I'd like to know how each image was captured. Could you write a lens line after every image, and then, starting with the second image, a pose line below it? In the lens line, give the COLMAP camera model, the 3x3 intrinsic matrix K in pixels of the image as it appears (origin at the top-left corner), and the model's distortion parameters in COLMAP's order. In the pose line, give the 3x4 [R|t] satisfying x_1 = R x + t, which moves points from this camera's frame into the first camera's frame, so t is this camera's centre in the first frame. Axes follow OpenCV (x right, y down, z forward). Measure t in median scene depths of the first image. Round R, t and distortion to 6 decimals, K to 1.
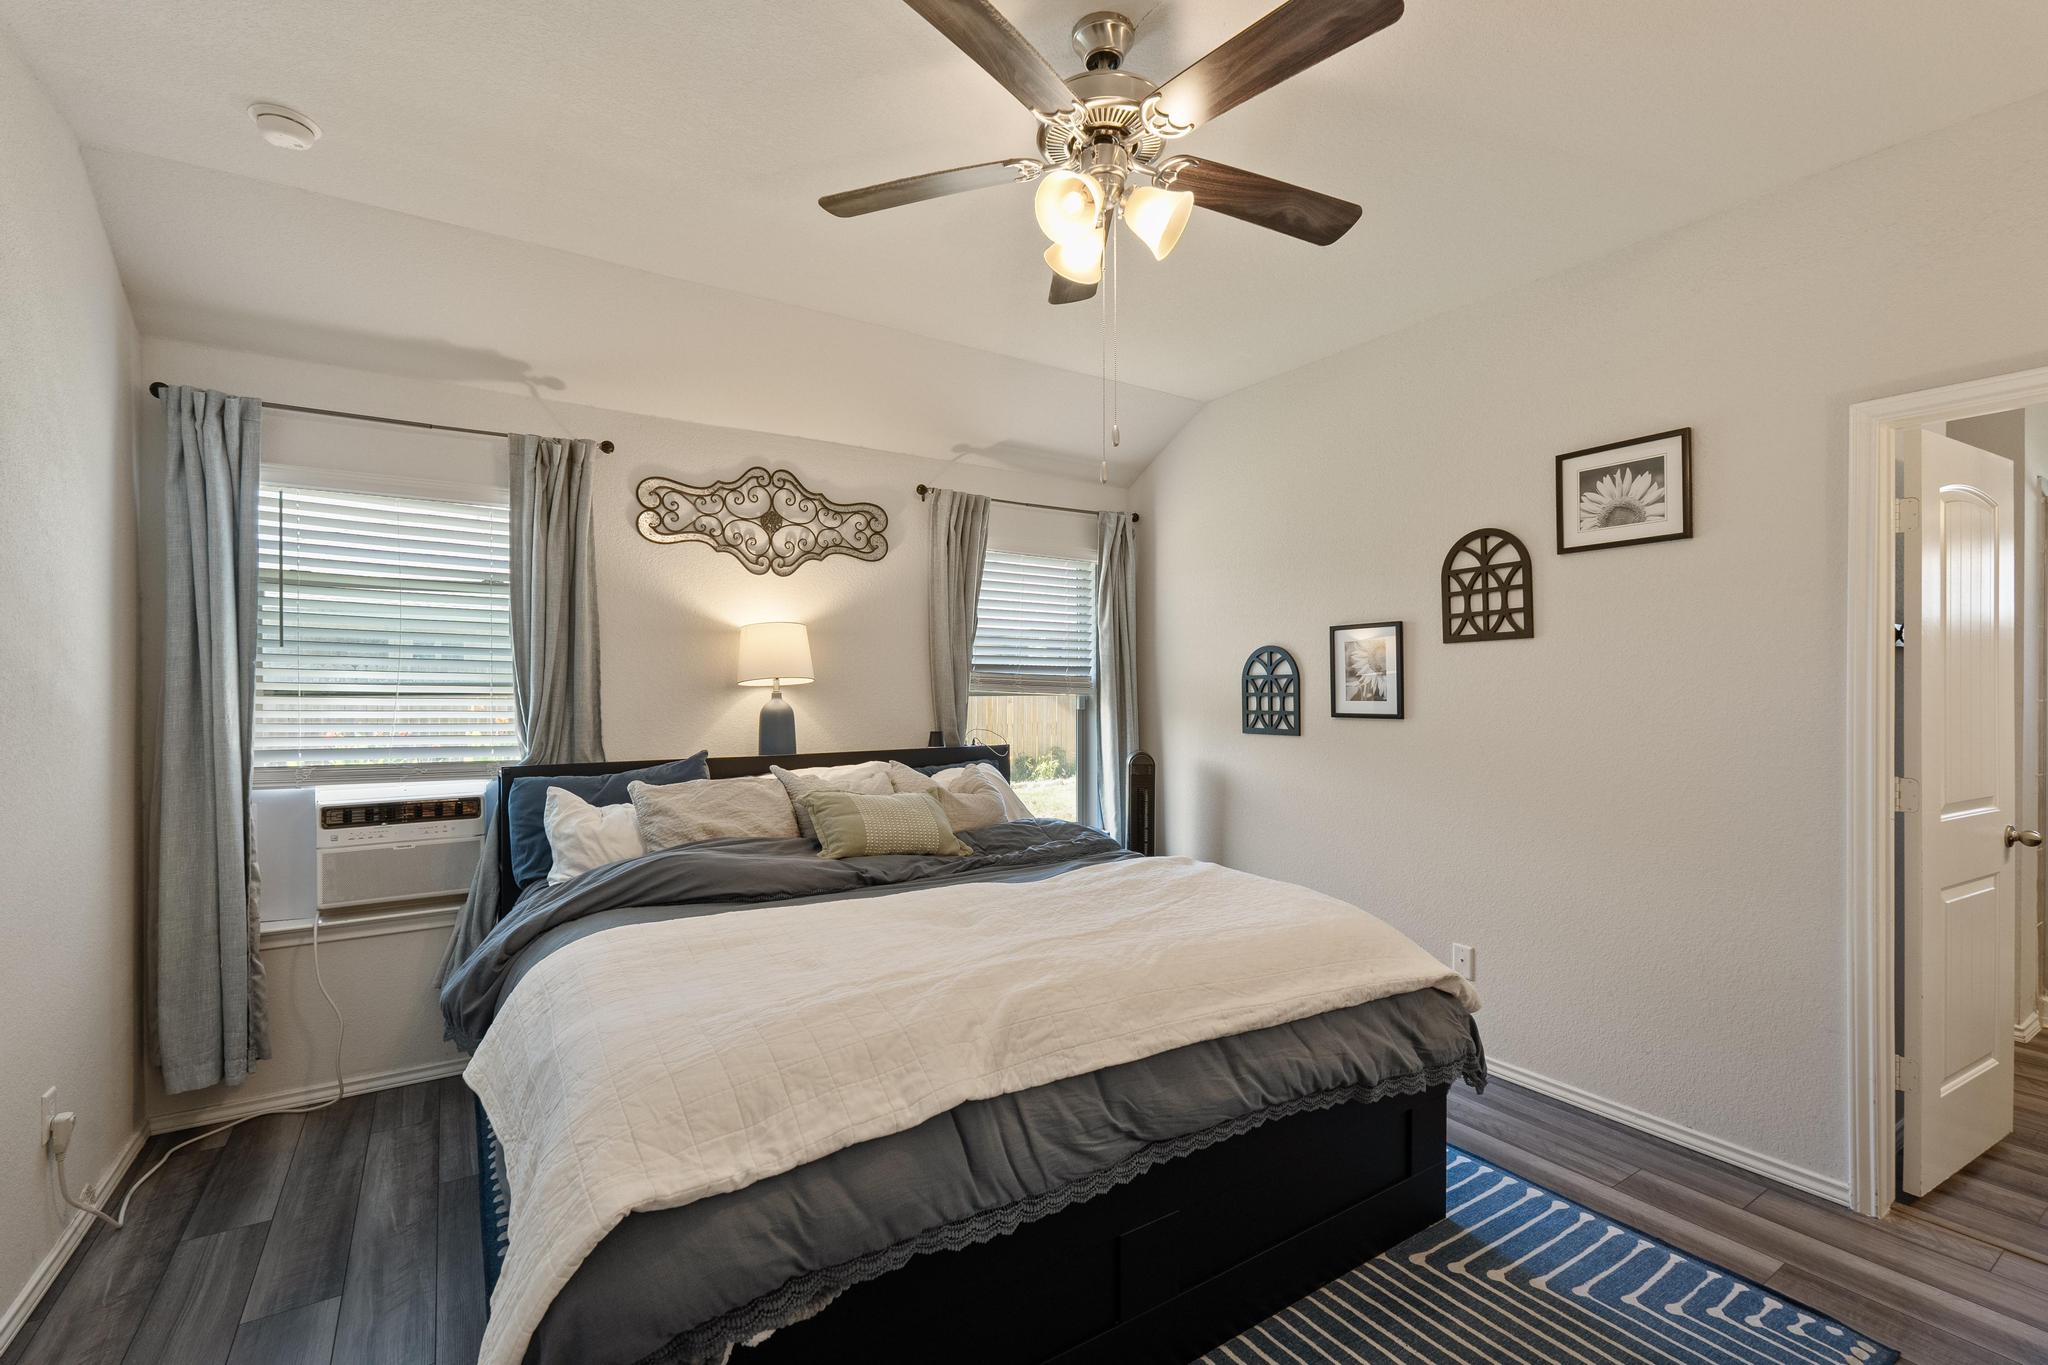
lens RADIAL K [[895.5, 0, 1025.1], [0, 895.5, 679.3], [0, 0, 1]] dist [-0.004682, 0.000534]
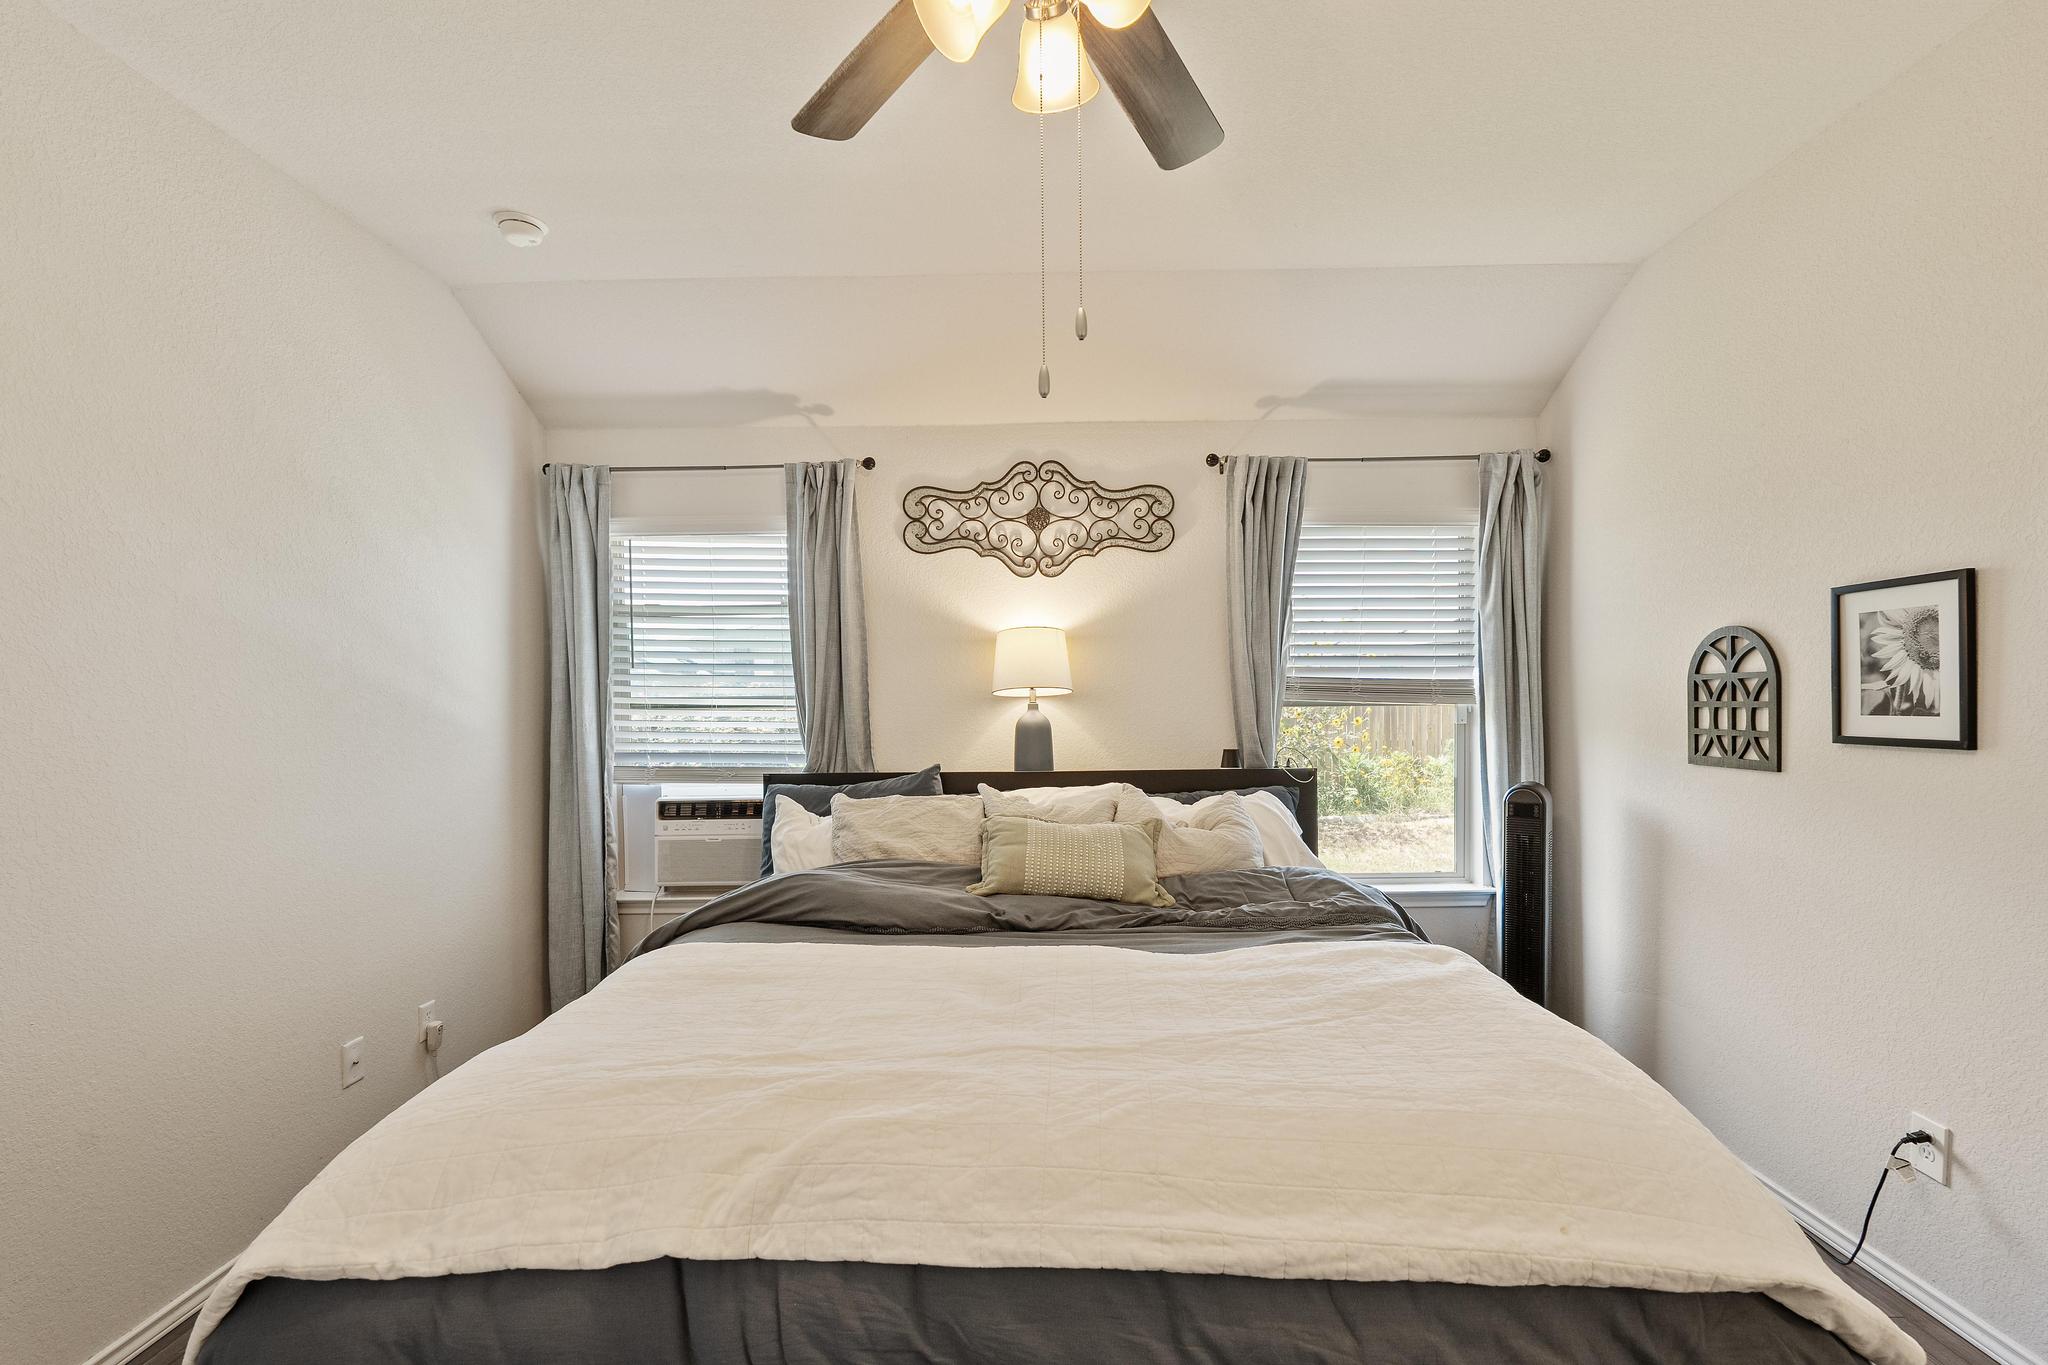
lens RADIAL K [[895.5, 0, 1096.8], [0, 895.5, 710.9], [0, 0, 1]] dist [-0.004682, 0.000534]
pose [[0.830713, 0.002301, -0.556697, 0.339439], [0.013110, 0.999633, 0.023694, 0.001384], [0.556547, -0.026981, 0.830378, 0.311014]]
